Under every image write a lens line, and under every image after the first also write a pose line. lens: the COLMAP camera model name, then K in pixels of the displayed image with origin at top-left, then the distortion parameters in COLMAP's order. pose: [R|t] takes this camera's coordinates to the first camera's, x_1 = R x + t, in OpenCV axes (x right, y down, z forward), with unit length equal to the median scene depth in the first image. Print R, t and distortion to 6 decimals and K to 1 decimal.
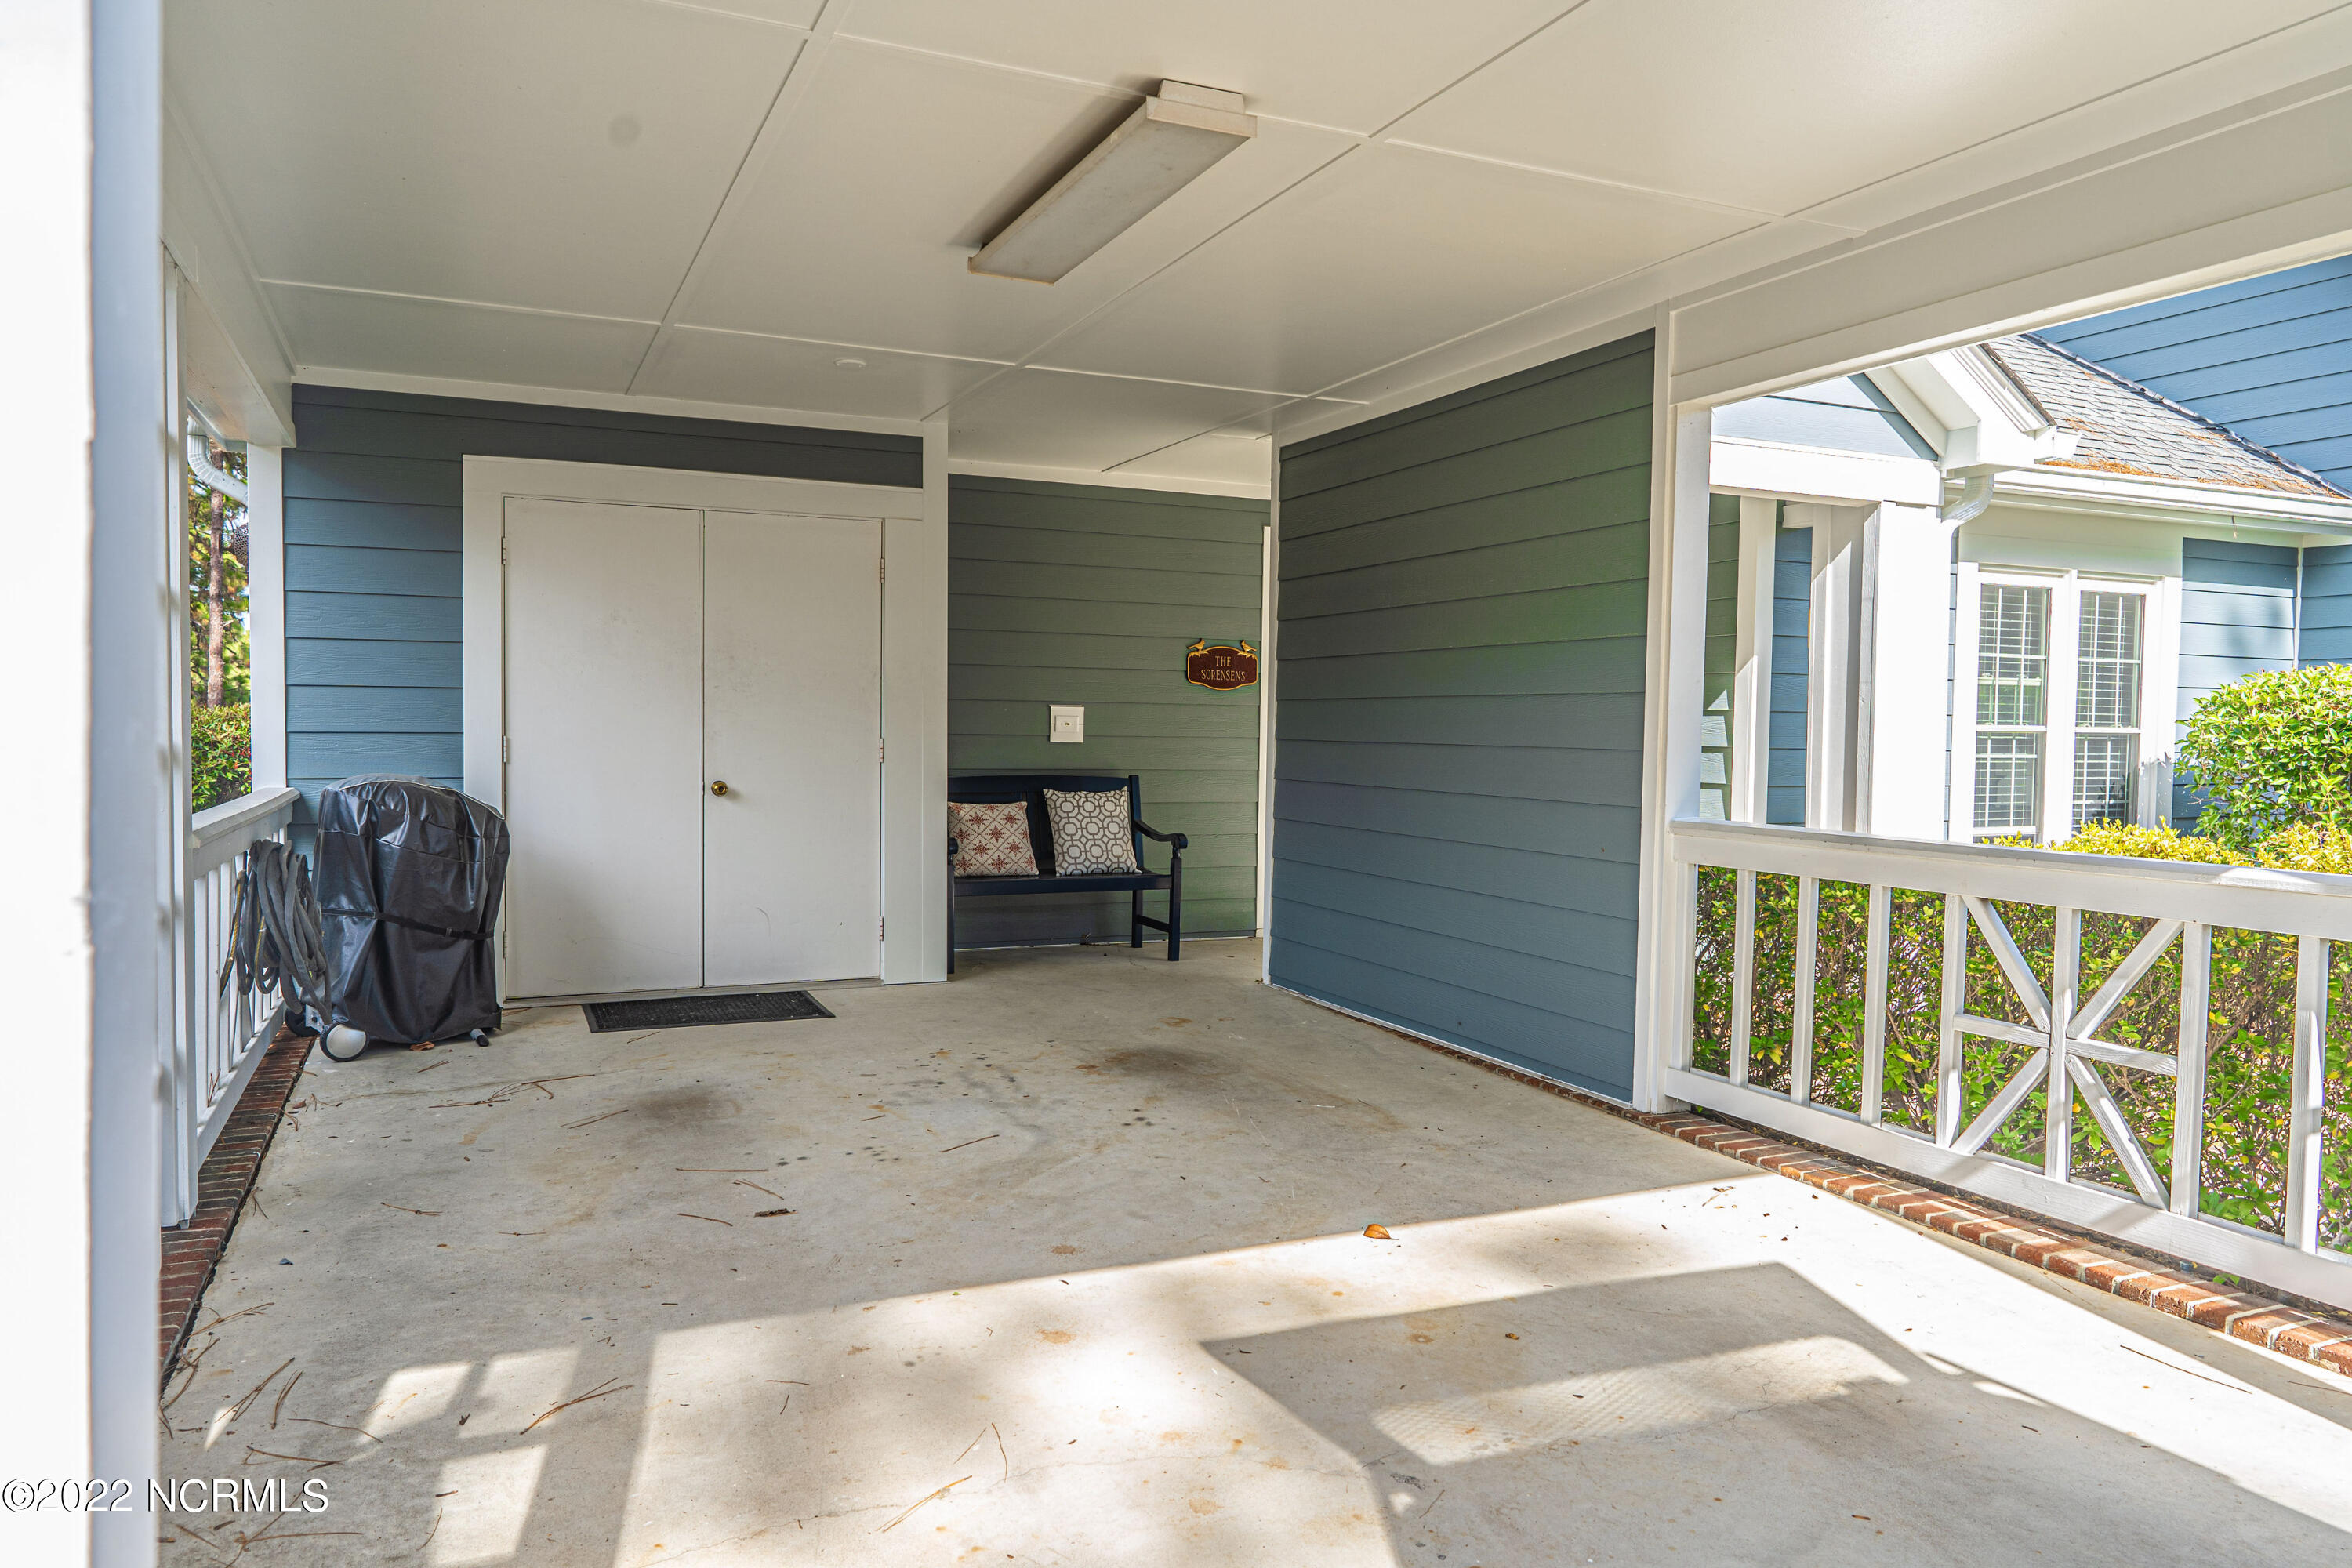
lens RADIAL K [[1555.2, 0, 1159.5], [0, 1555.2, 796.8], [0, 0, 1]] dist [-0.004802, -0.000178]
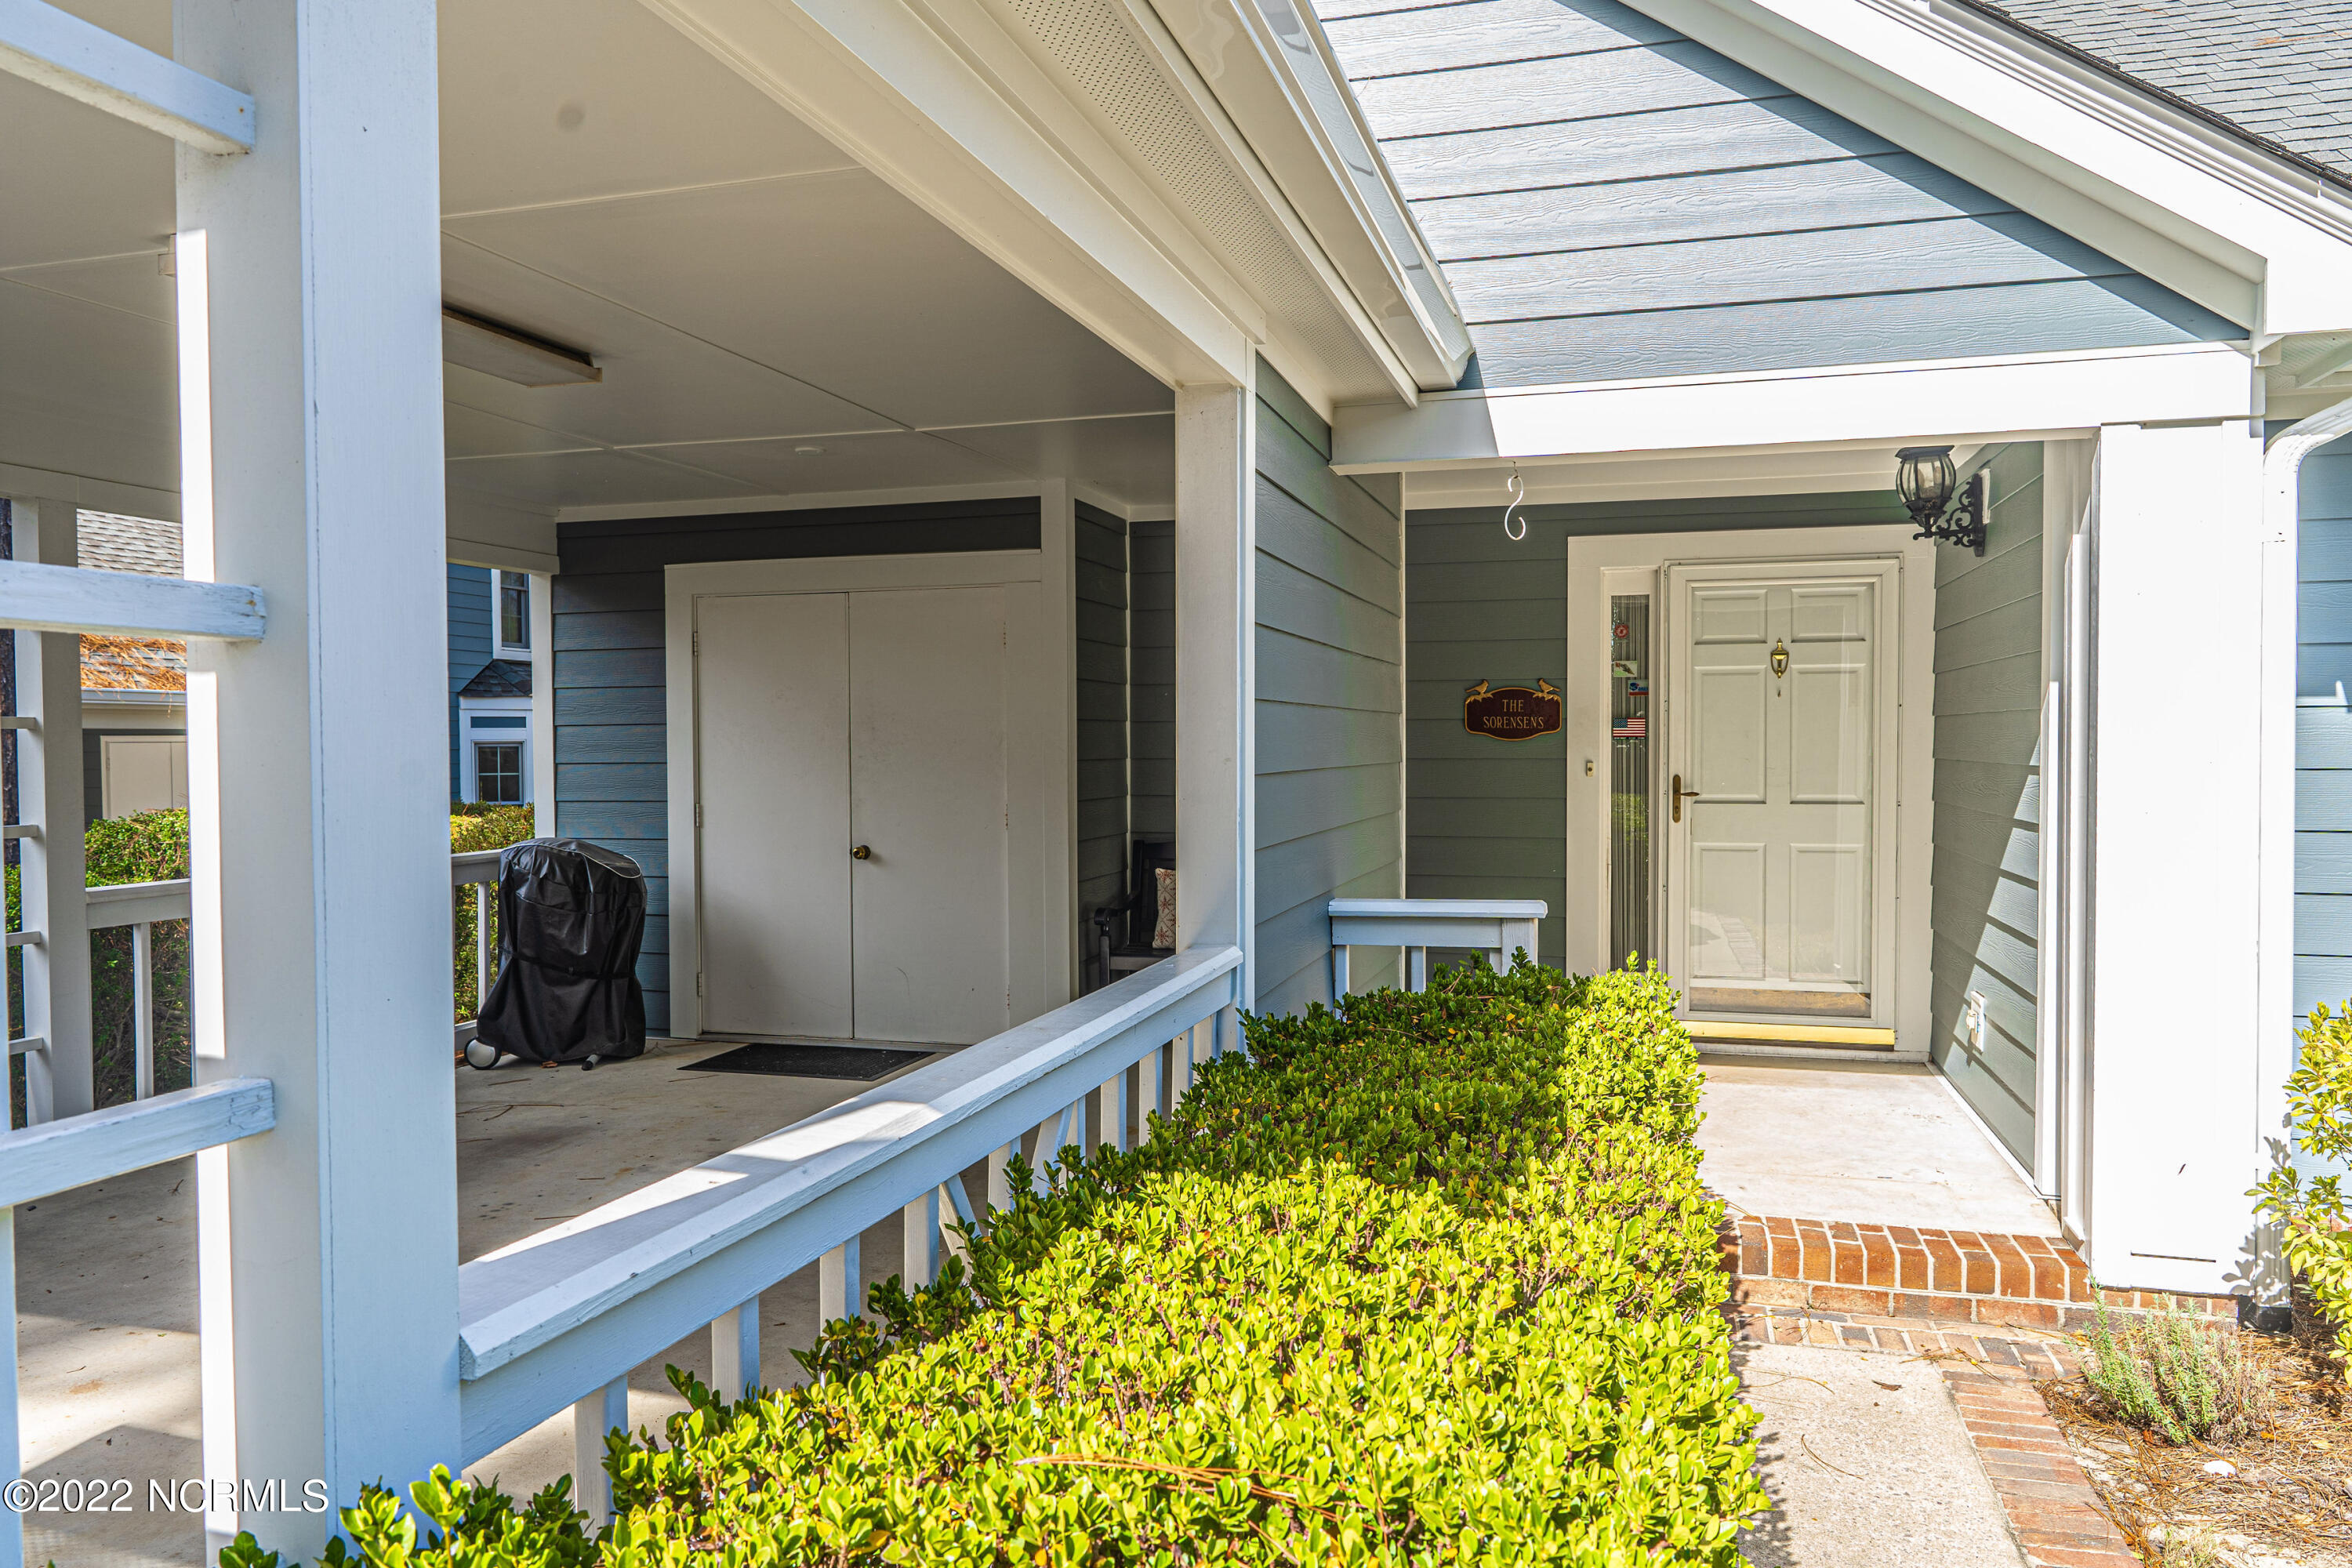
lens RADIAL K [[1646.9, 0, 1155.1], [0, 1646.9, 790.2], [0, 0, 1]] dist [-0.000715, -0.000464]
pose [[0.755558, 0.002506, -0.655077, 0.518834], [-0.015325, 0.999787, -0.013851, -0.030389], [0.654903, 0.020505, 0.755435, 0.243323]]
